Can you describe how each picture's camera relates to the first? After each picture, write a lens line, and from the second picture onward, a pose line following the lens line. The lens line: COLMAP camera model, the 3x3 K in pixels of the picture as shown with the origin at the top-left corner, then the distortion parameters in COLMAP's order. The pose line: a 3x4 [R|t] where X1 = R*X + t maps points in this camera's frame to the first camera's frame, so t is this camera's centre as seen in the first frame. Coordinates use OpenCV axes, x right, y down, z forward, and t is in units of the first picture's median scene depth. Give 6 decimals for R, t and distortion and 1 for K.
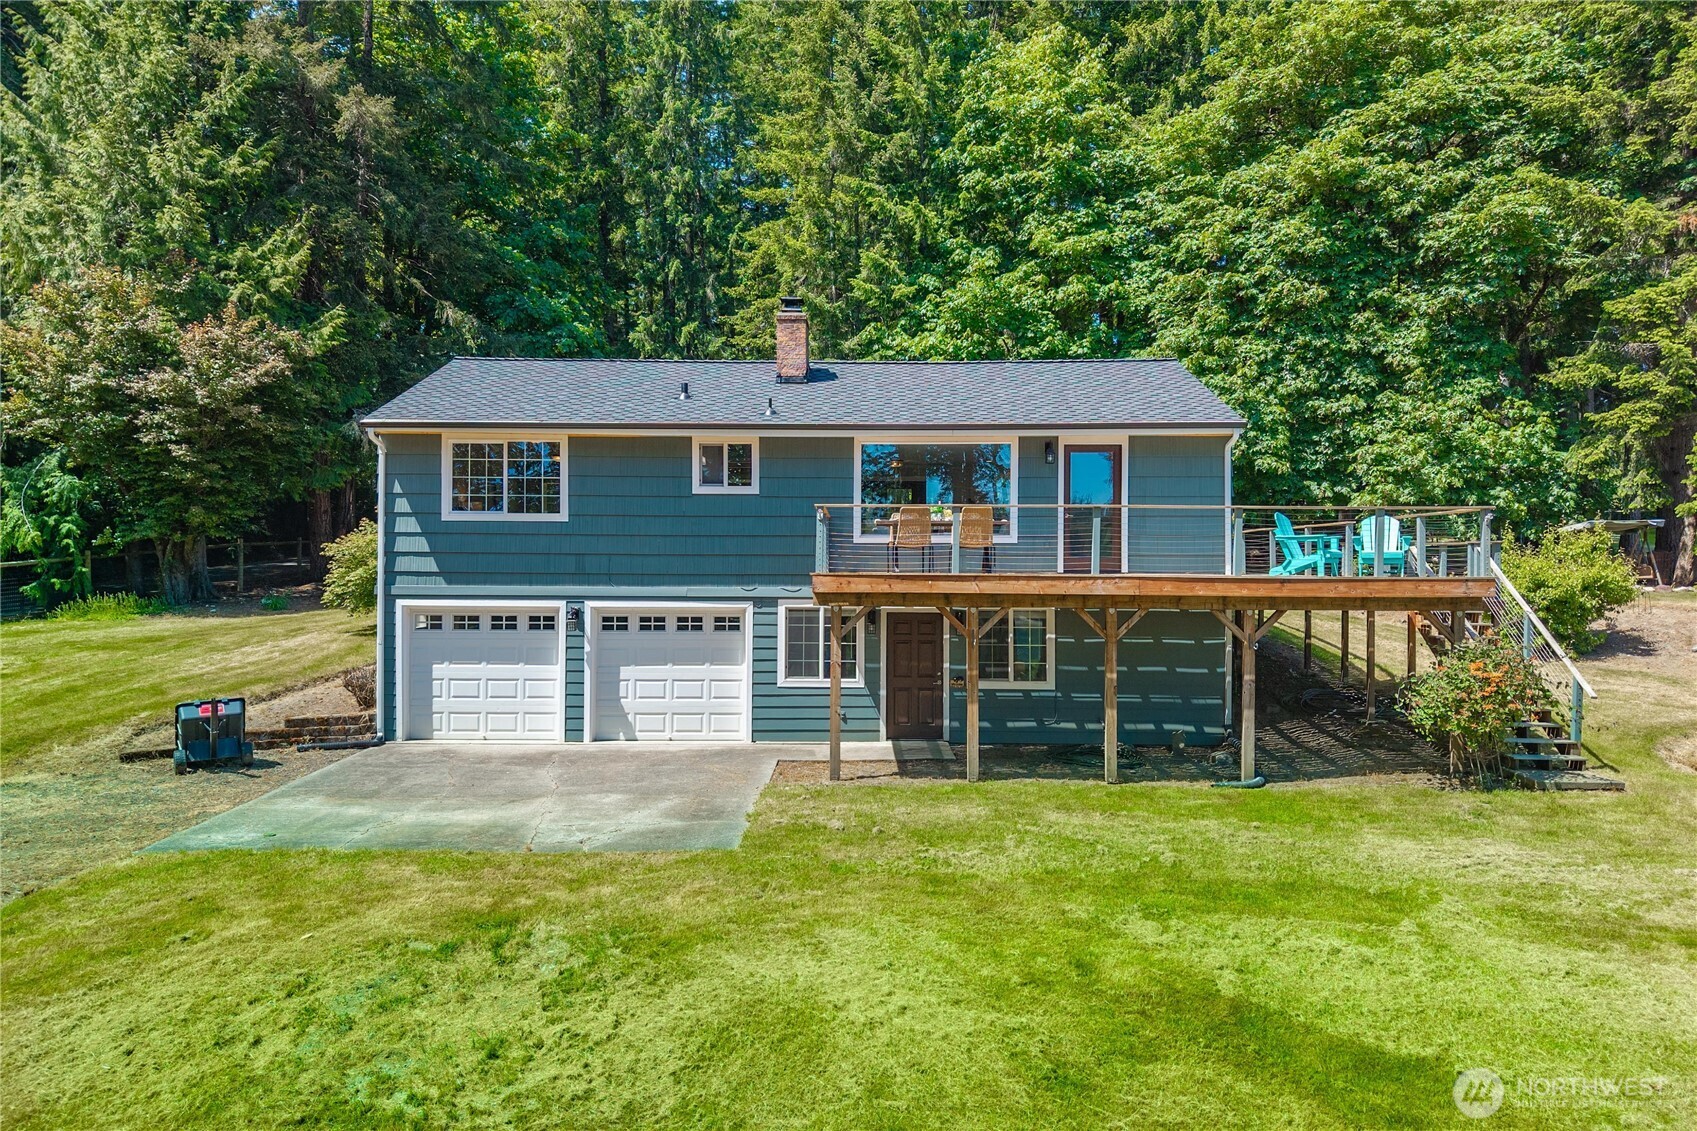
lens RADIAL K [[1117.8, 0, 848.5], [0, 1117.8, 565.5], [0, 0, 1]] dist [0.020398, -0.001466]
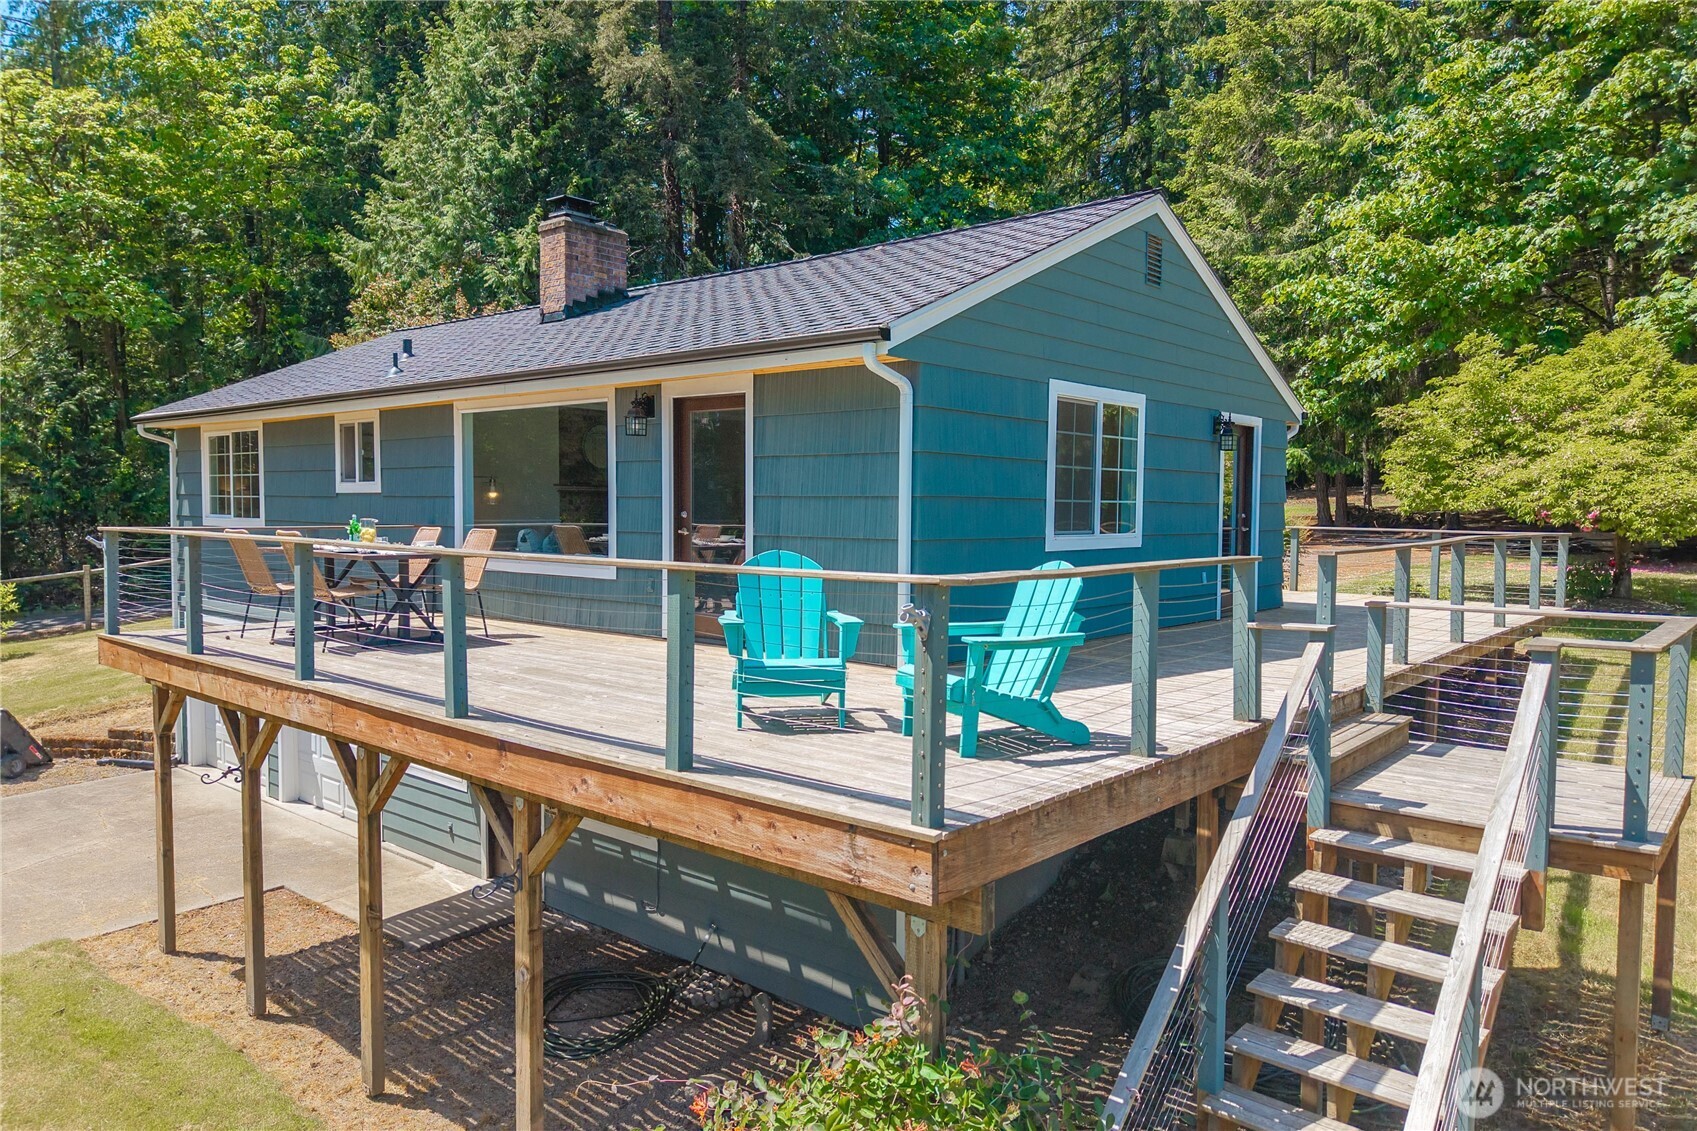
lens RADIAL K [[1168.9, 0, 848.5], [0, 1168.9, 565.5], [0, 0, 1]] dist [0.024023, -0.002563]
pose [[0.752523, 0.037147, -0.657517, 0.625371], [-0.007821, 0.998842, 0.047480, -0.055683], [0.658519, -0.030588, 0.751942, 0.638840]]
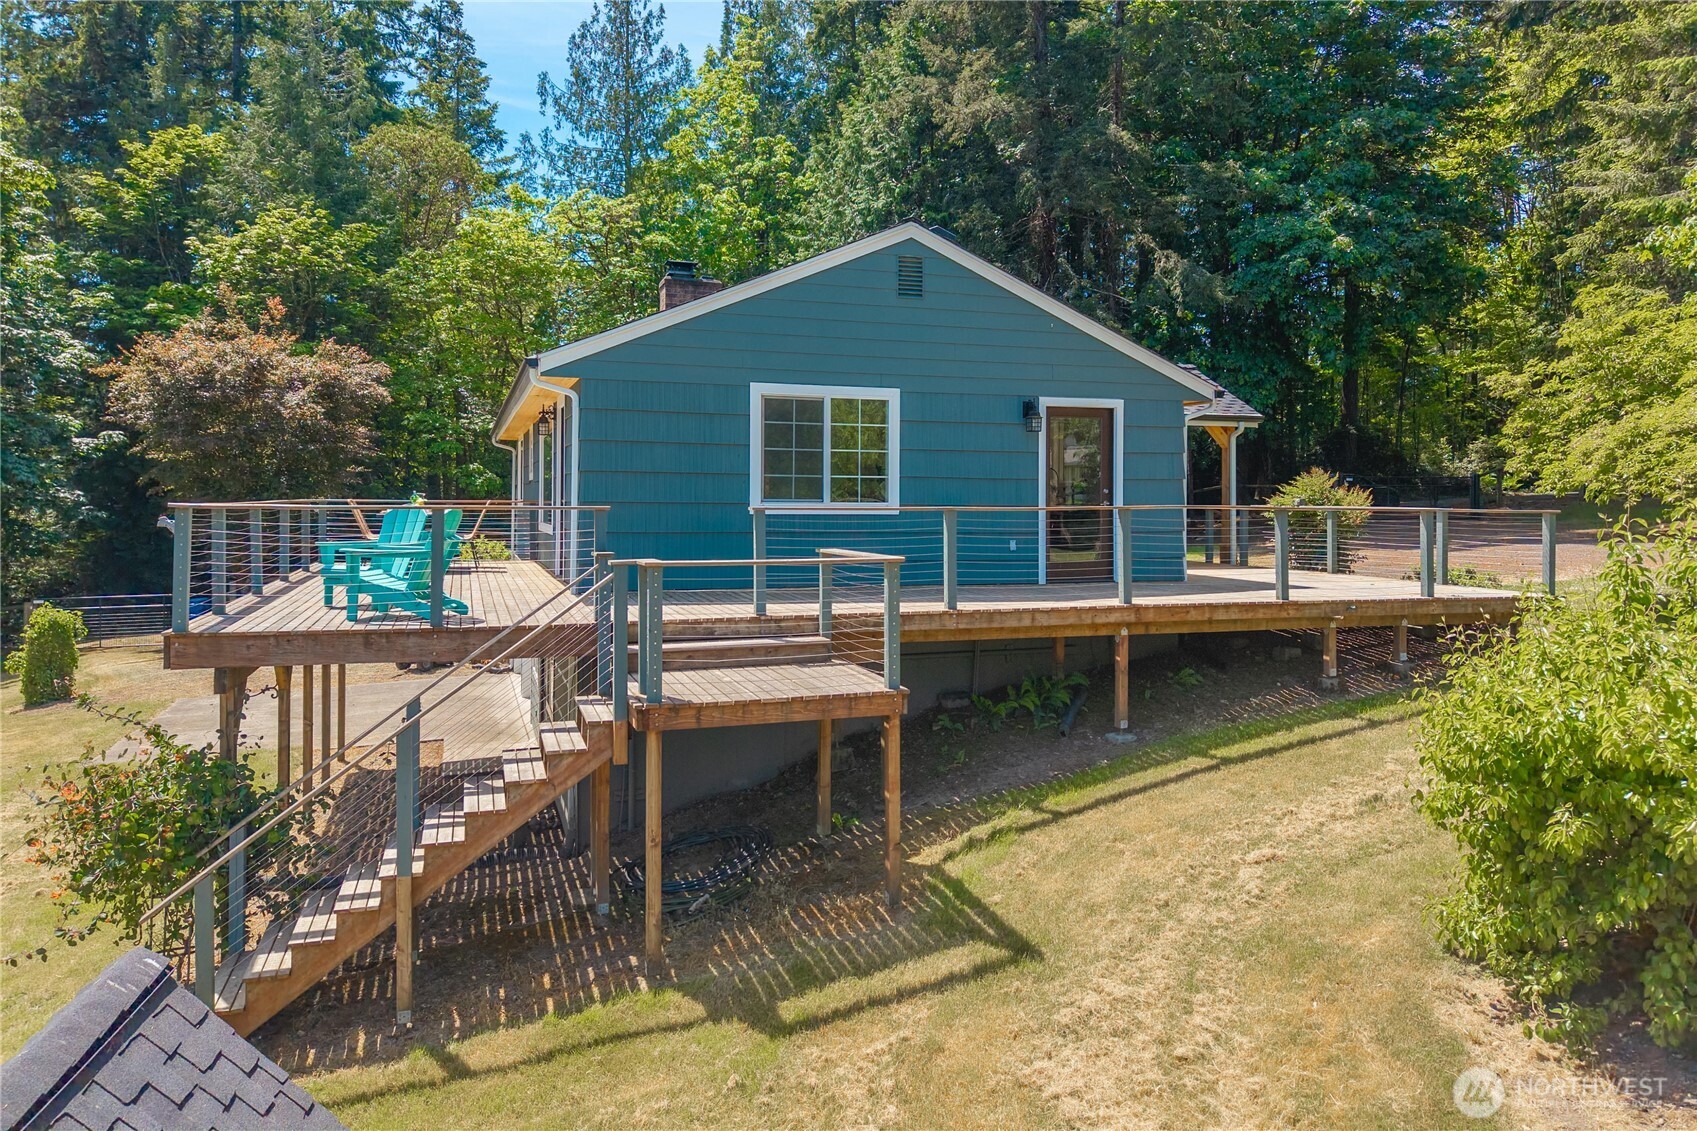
lens RADIAL K [[1117.8, 0, 848.5], [0, 1117.8, 565.5], [0, 0, 1]] dist [0.020398, -0.001466]
pose [[0.321171, 0.057529, -0.945272, 0.813894], [-0.006172, 0.998259, 0.058657, -0.050931], [0.947001, -0.013005, 0.320967, 0.789702]]
